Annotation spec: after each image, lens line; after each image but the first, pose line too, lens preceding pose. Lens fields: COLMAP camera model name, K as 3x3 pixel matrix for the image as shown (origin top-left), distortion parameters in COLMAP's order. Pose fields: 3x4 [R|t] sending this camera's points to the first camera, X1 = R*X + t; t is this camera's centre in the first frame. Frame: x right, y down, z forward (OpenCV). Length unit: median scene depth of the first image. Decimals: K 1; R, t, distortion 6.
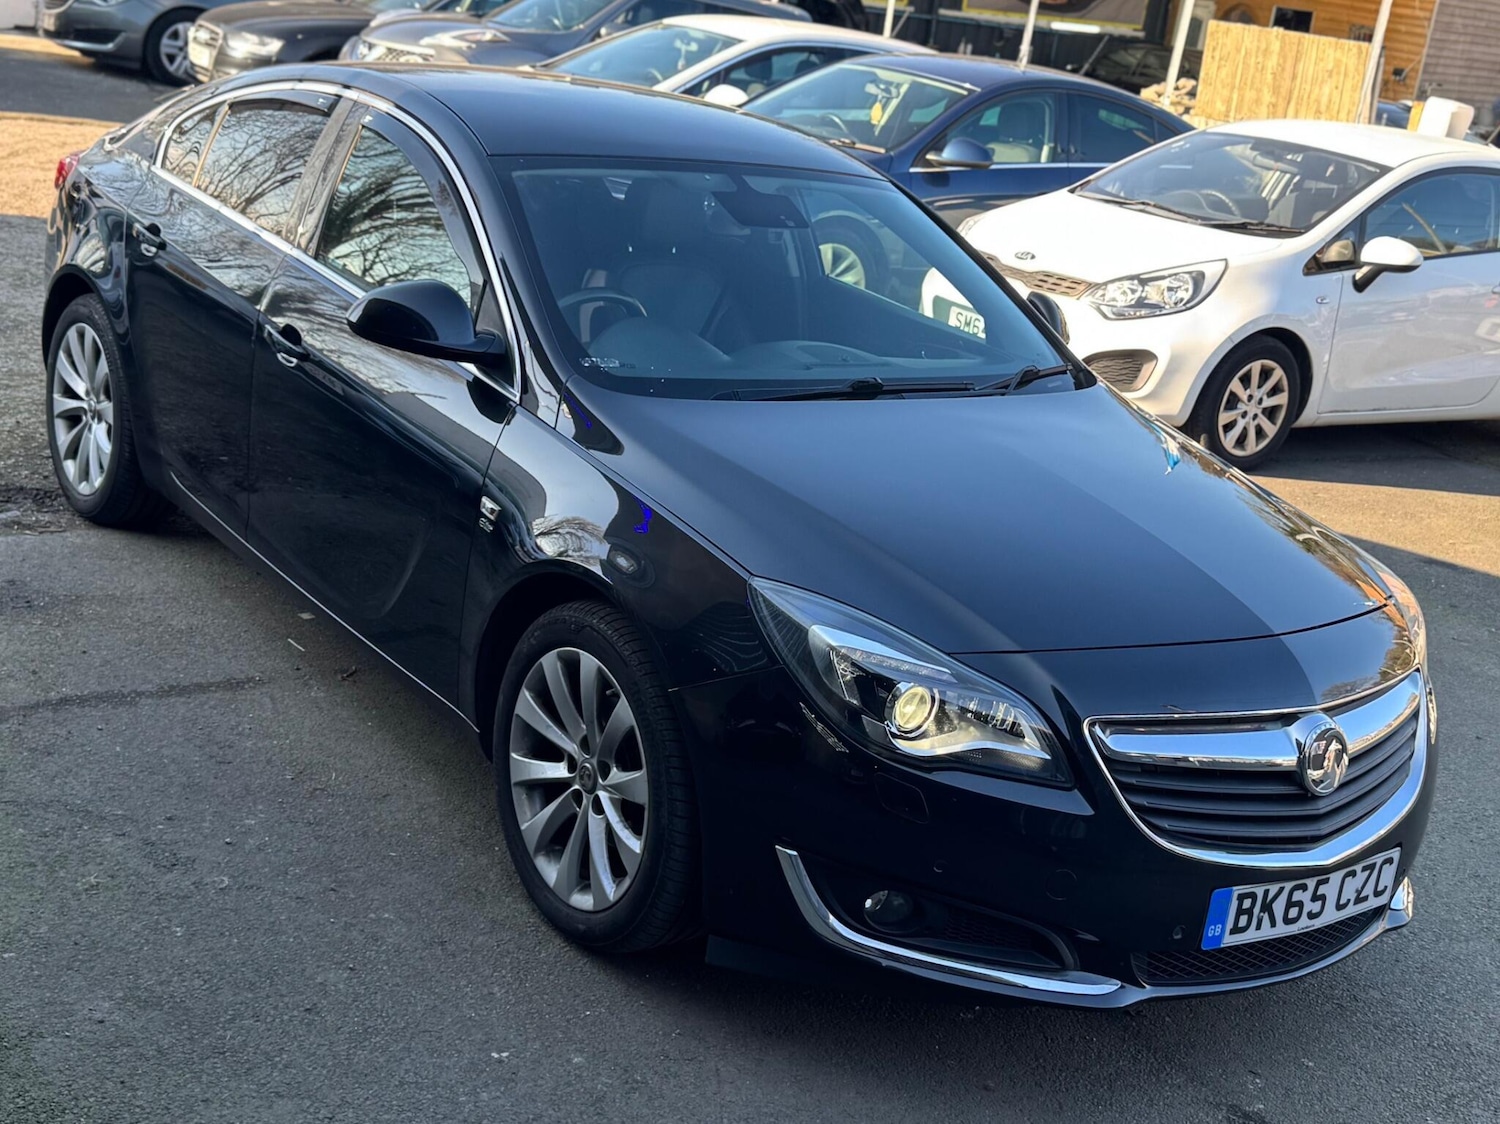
lens RADIAL K [[1996.7, 0, 750.0], [0, 1996.7, 562.0], [0, 0, 1]] dist [0.257299, -0.725995]
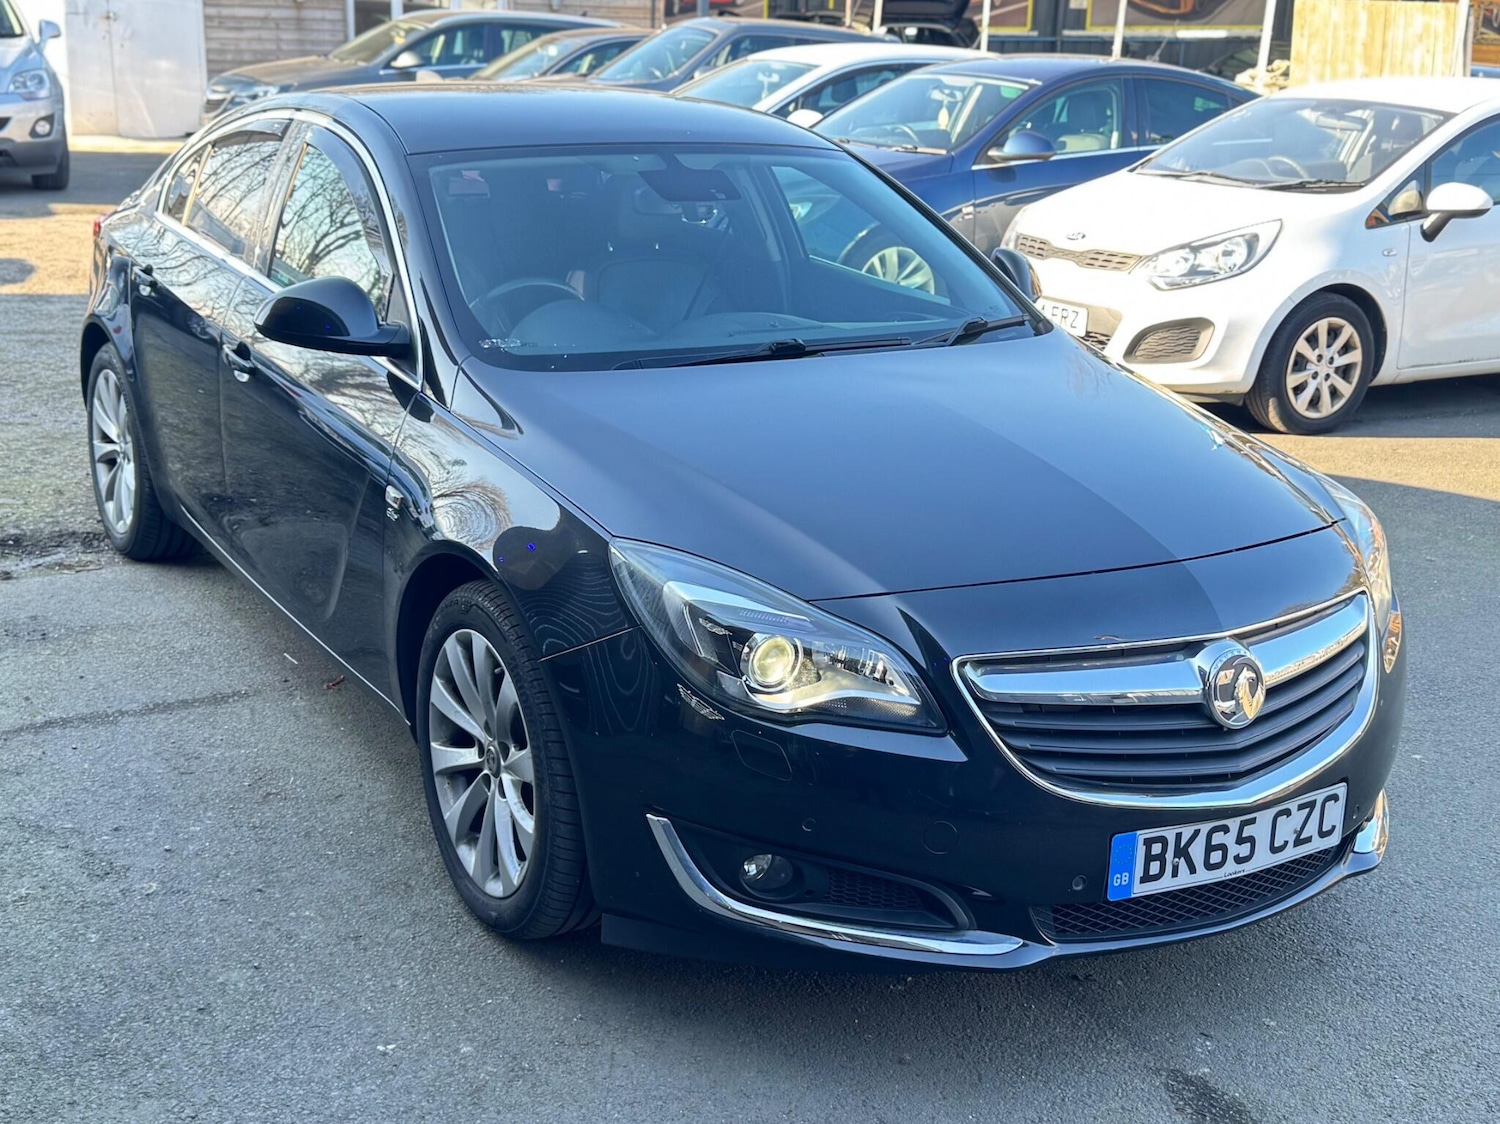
lens RADIAL K [[1893.8, 0, 722.5], [0, 1893.8, 542.2], [0, 0, 1]] dist [0.250043, -0.672475]
pose [[0.989144, -0.073538, -0.127222, 0.149076], [0.069697, 0.996975, -0.034390, 0.039148], [0.129366, 0.025150, 0.991278, 0.086706]]
